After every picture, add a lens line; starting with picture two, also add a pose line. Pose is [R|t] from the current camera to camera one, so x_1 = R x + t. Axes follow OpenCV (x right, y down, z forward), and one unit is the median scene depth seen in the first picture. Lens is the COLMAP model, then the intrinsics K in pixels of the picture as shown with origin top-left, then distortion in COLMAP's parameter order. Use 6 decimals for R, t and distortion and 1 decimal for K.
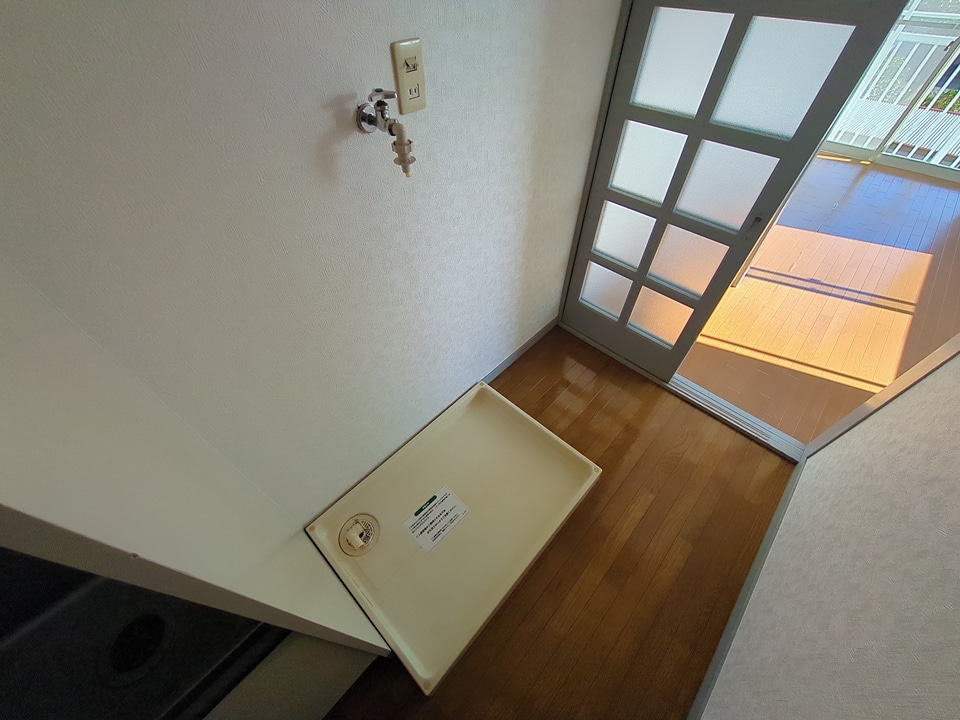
lens RADIAL K [[374.9, 0, 480.0], [0, 374.9, 360.0], [0, 0, 1]] dist [0.003940, 0.000444]
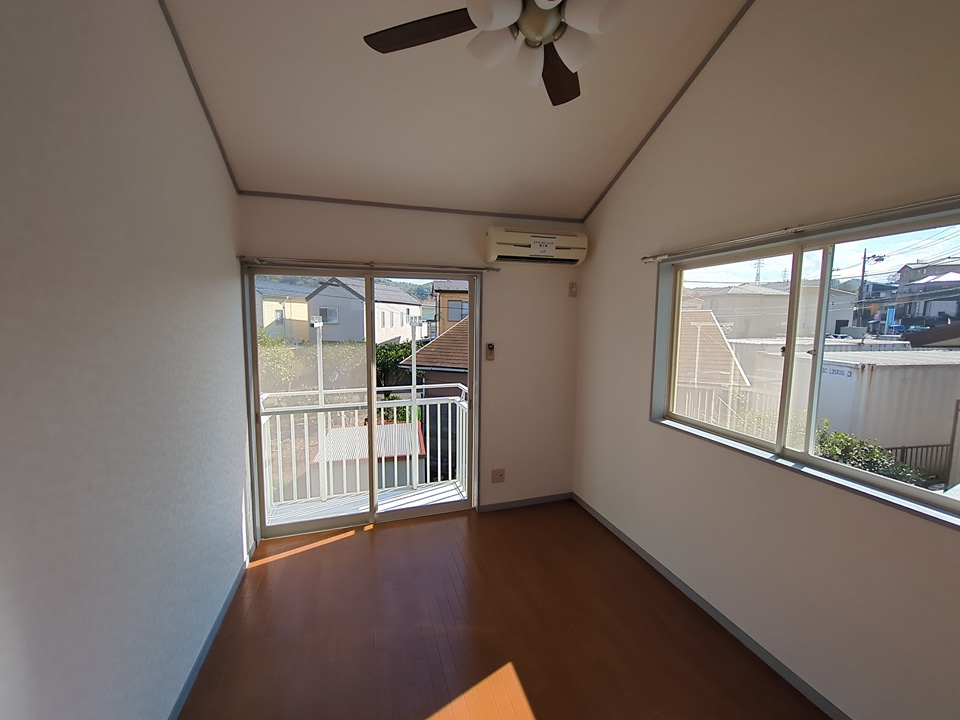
lens RADIAL K [[374.9, 0, 480.0], [0, 374.9, 360.0], [0, 0, 1]] dist [0.003940, 0.000444]
pose [[0.489946, -0.081695, 0.867916, 0.442715], [0.655436, 0.690943, -0.304962, -0.359696], [-0.574767, 0.718279, 0.392070, 0.257929]]
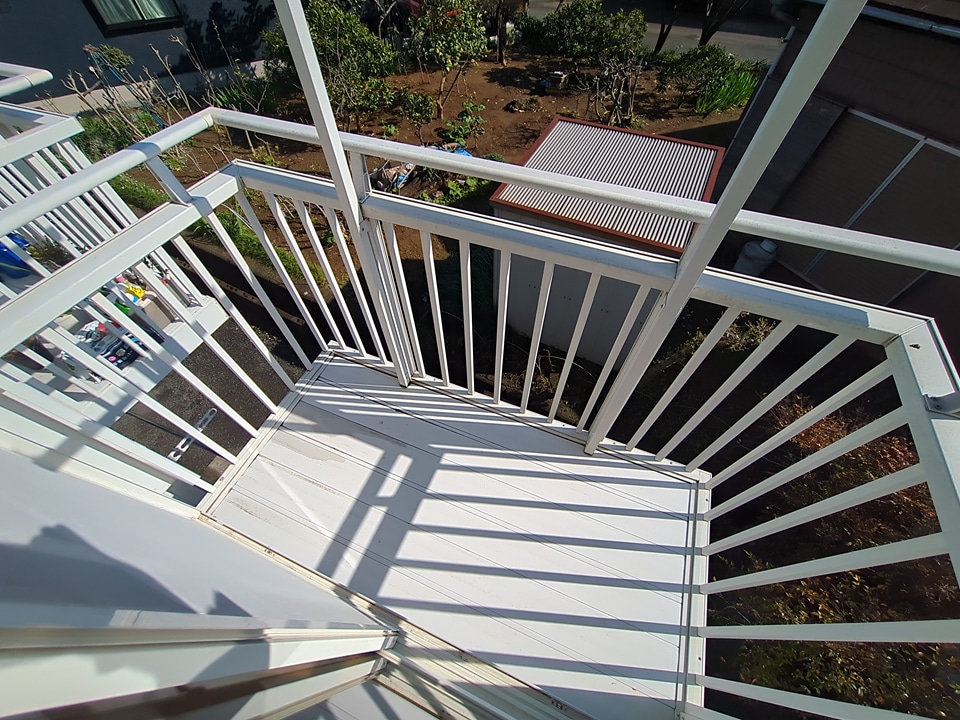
lens RADIAL K [[374.9, 0, 480.0], [0, 374.9, 360.0], [0, 0, 1]] dist [0.003940, 0.000444]
pose [[0.932411, -0.293945, 0.210253, 1.068024], [0.276356, 0.954817, 0.109326, -0.714171], [-0.232889, -0.043832, 0.971515, 0.667018]]
